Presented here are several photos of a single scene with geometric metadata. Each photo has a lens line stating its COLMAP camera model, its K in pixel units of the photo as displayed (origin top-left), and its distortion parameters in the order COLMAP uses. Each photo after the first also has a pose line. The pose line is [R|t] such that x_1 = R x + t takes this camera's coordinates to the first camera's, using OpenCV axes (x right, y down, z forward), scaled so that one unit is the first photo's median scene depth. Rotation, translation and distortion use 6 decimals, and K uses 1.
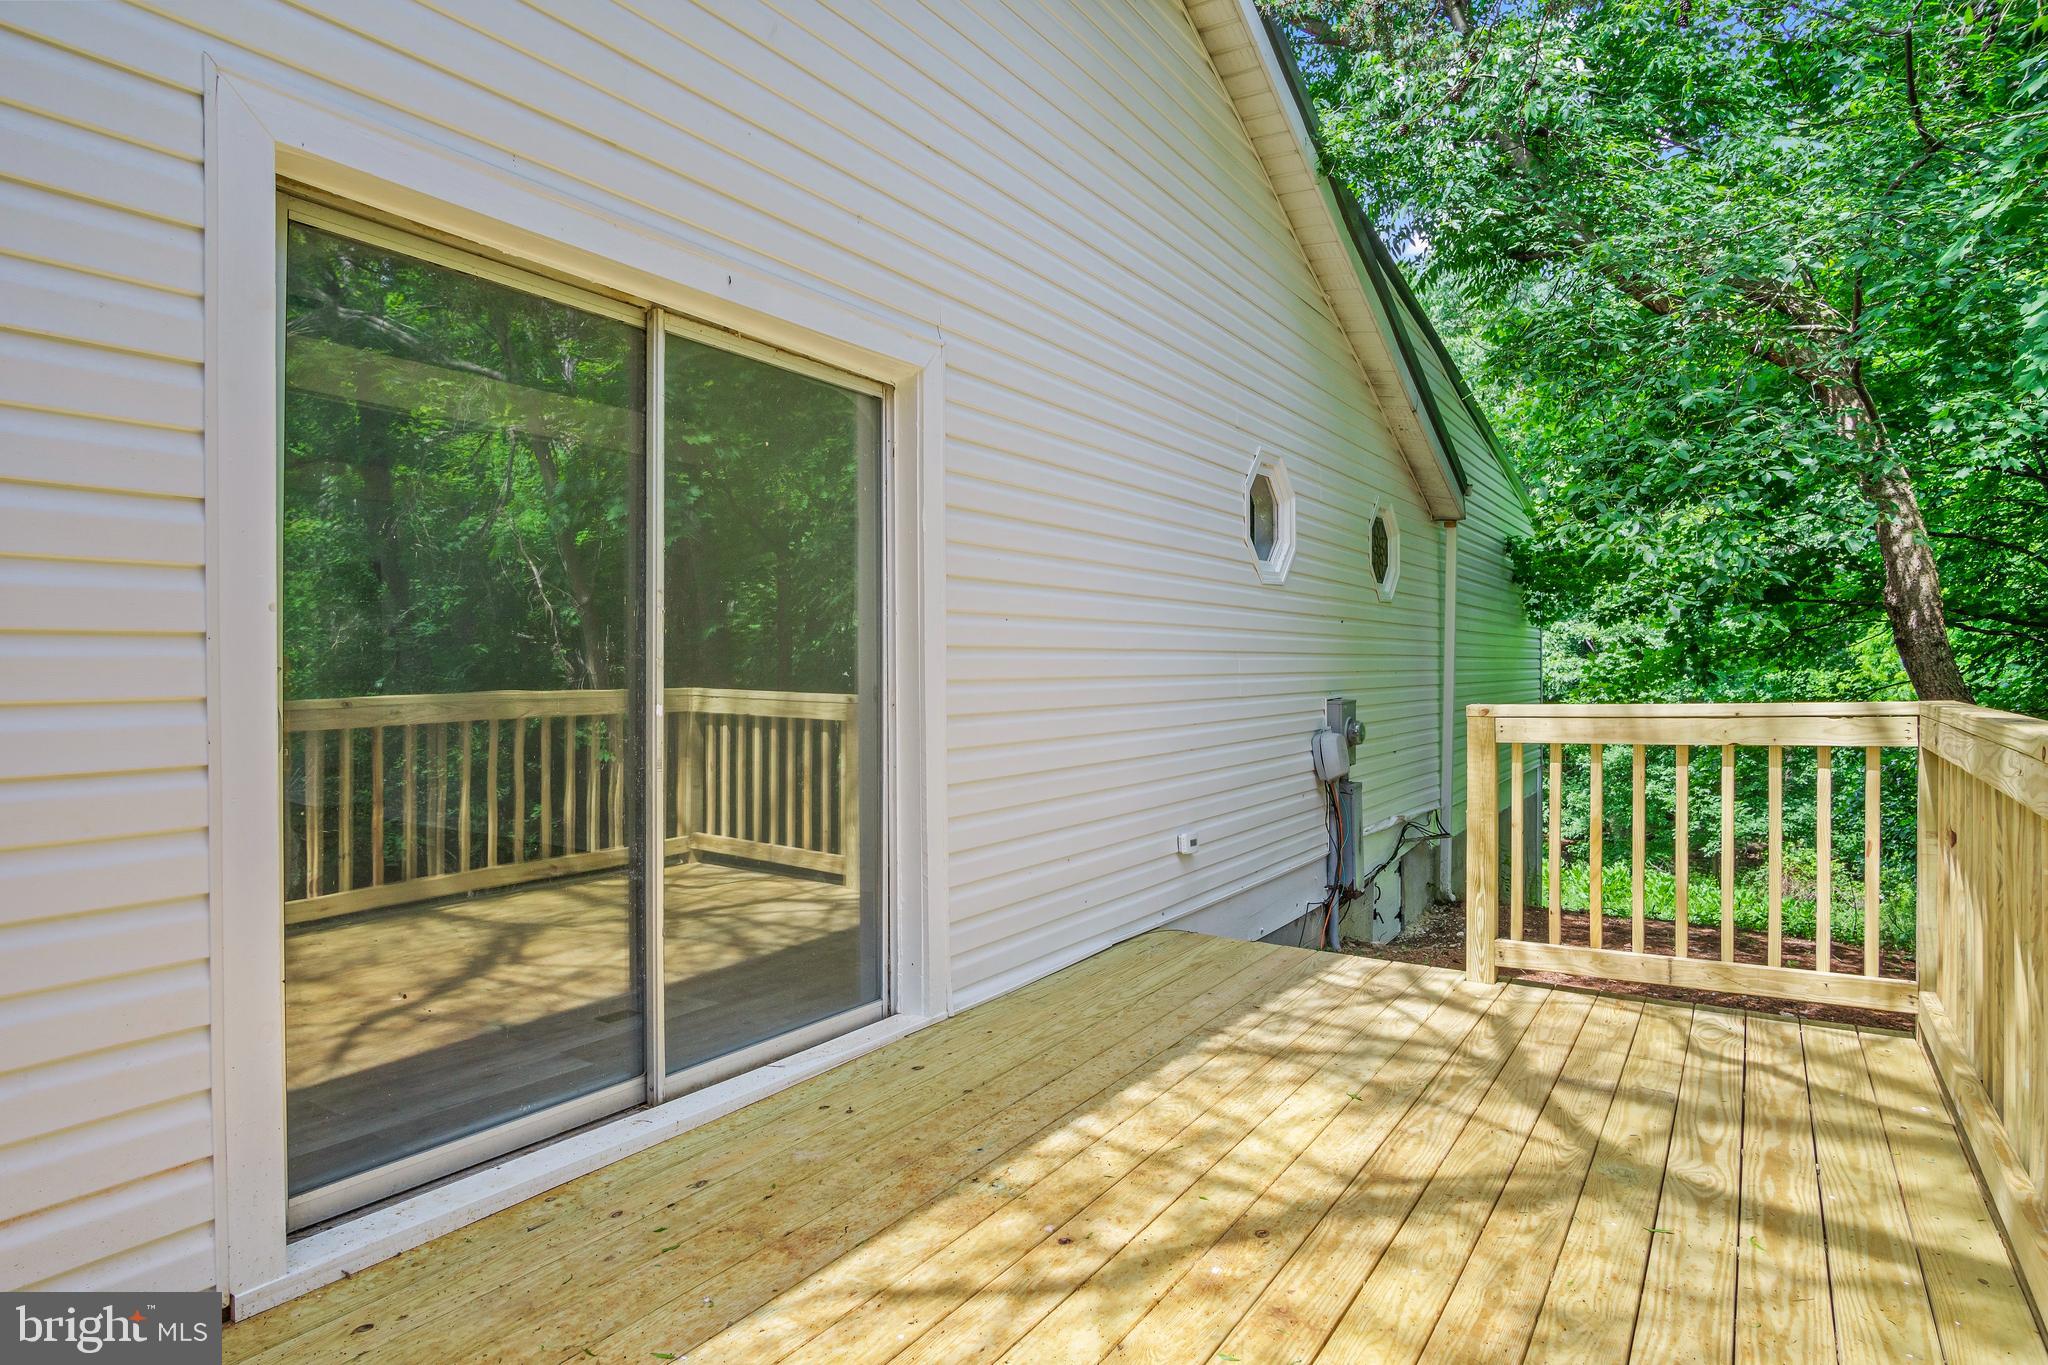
lens RADIAL K [[1102.0, 0, 1023.9], [0, 1102.0, 673.9], [0, 0, 1]] dist [-0.003156, -0.000257]
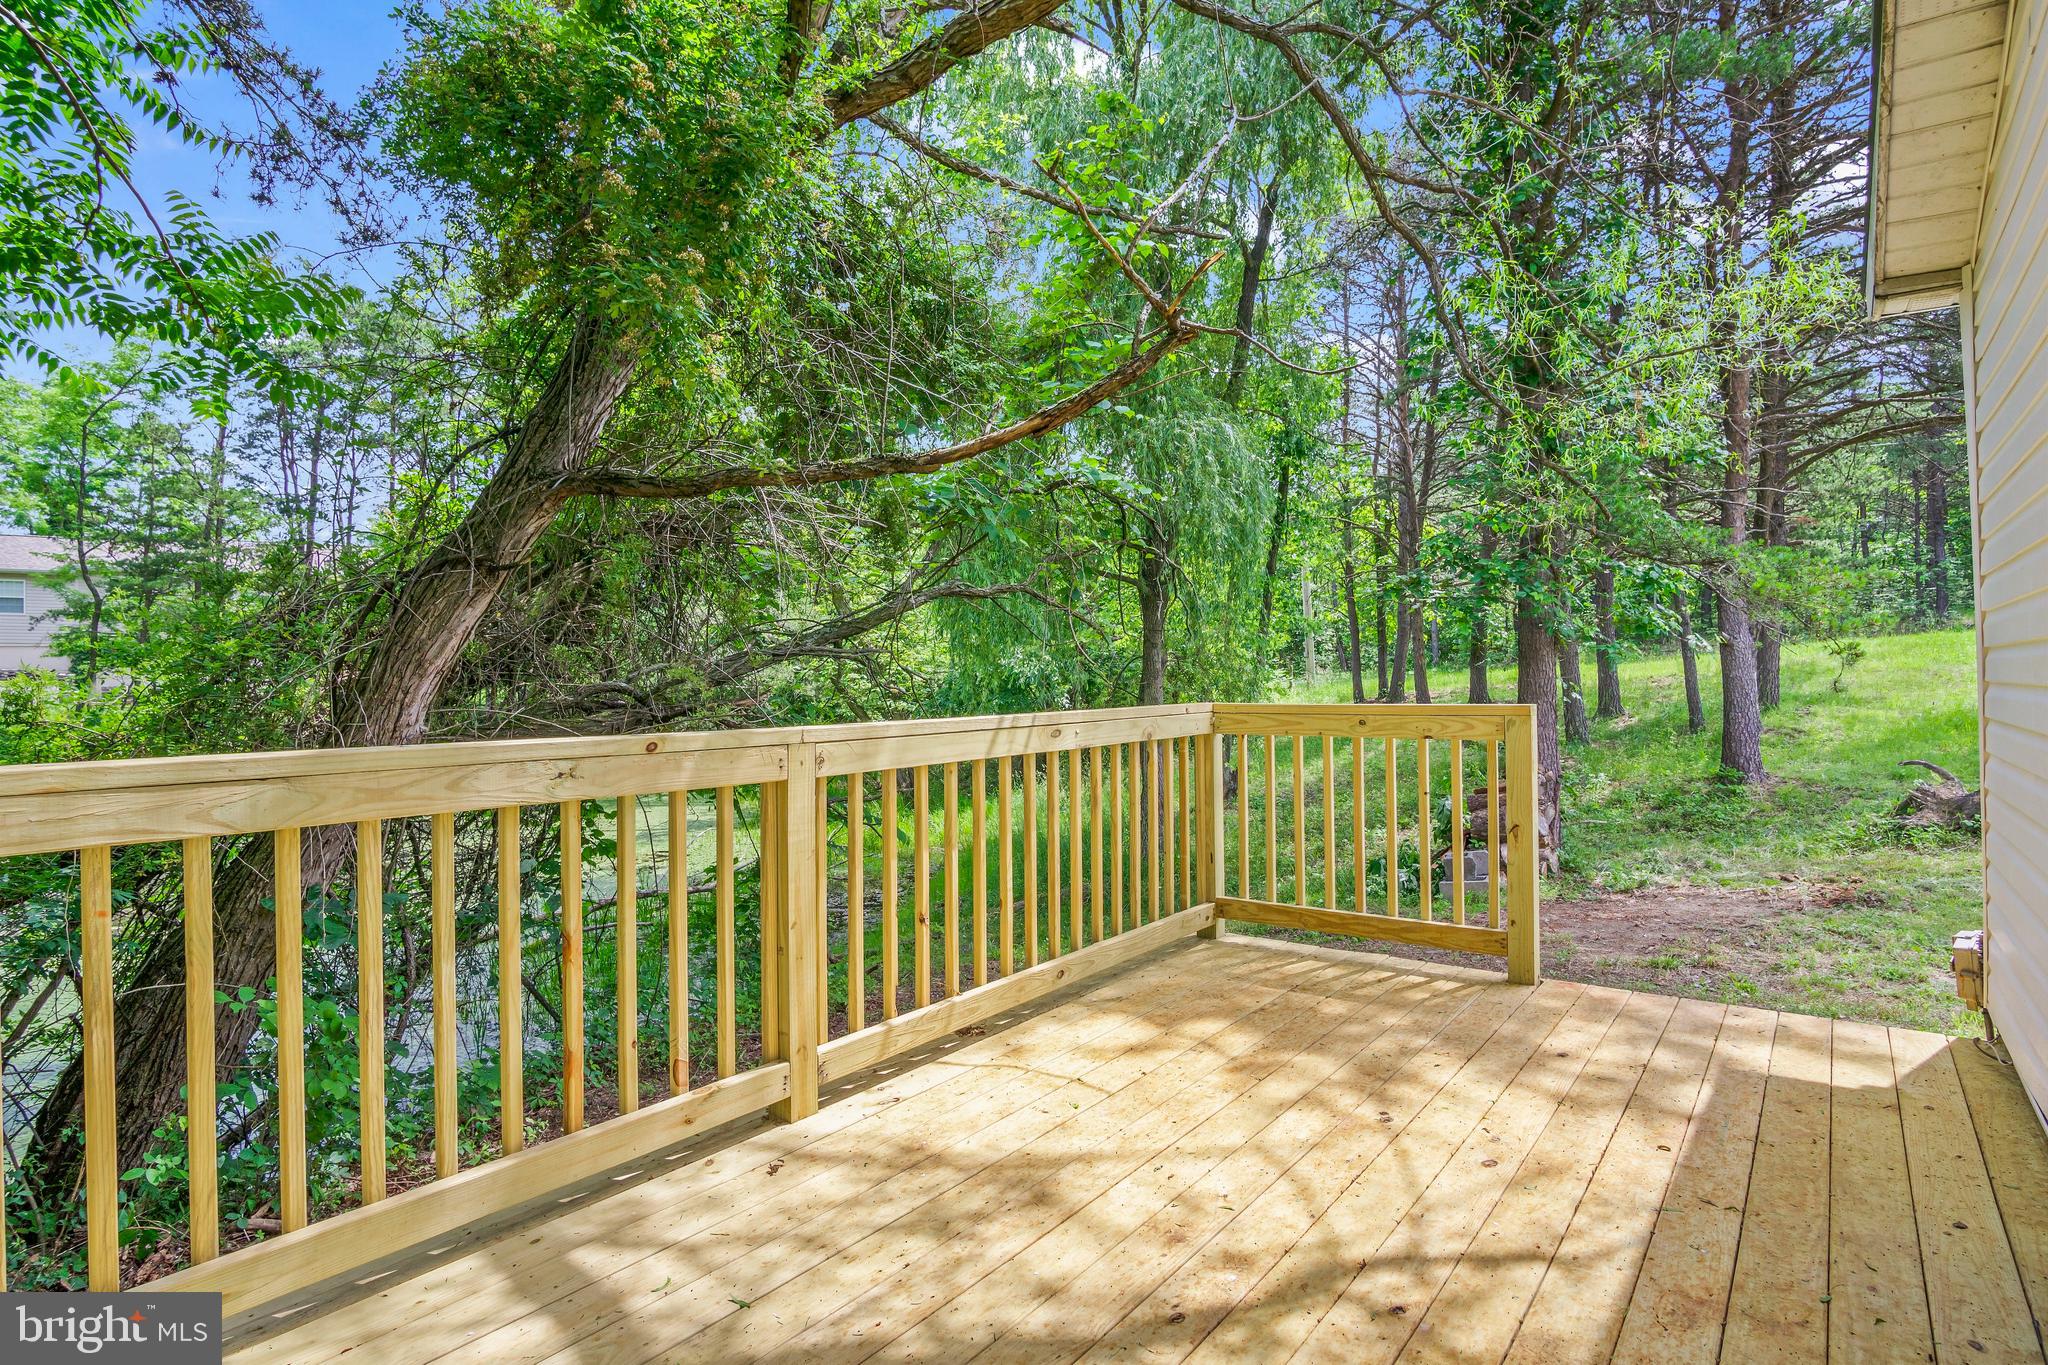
lens RADIAL K [[1102.0, 0, 1023.1], [0, 1102.0, 676.7], [0, 0, 1]] dist [-0.003156, -0.000257]
pose [[-0.999016, 0.017101, 0.040929, 0.309268], [0.017121, 0.999853, 0.000136, -0.005587], [-0.040921, 0.000837, -0.999162, 1.976453]]
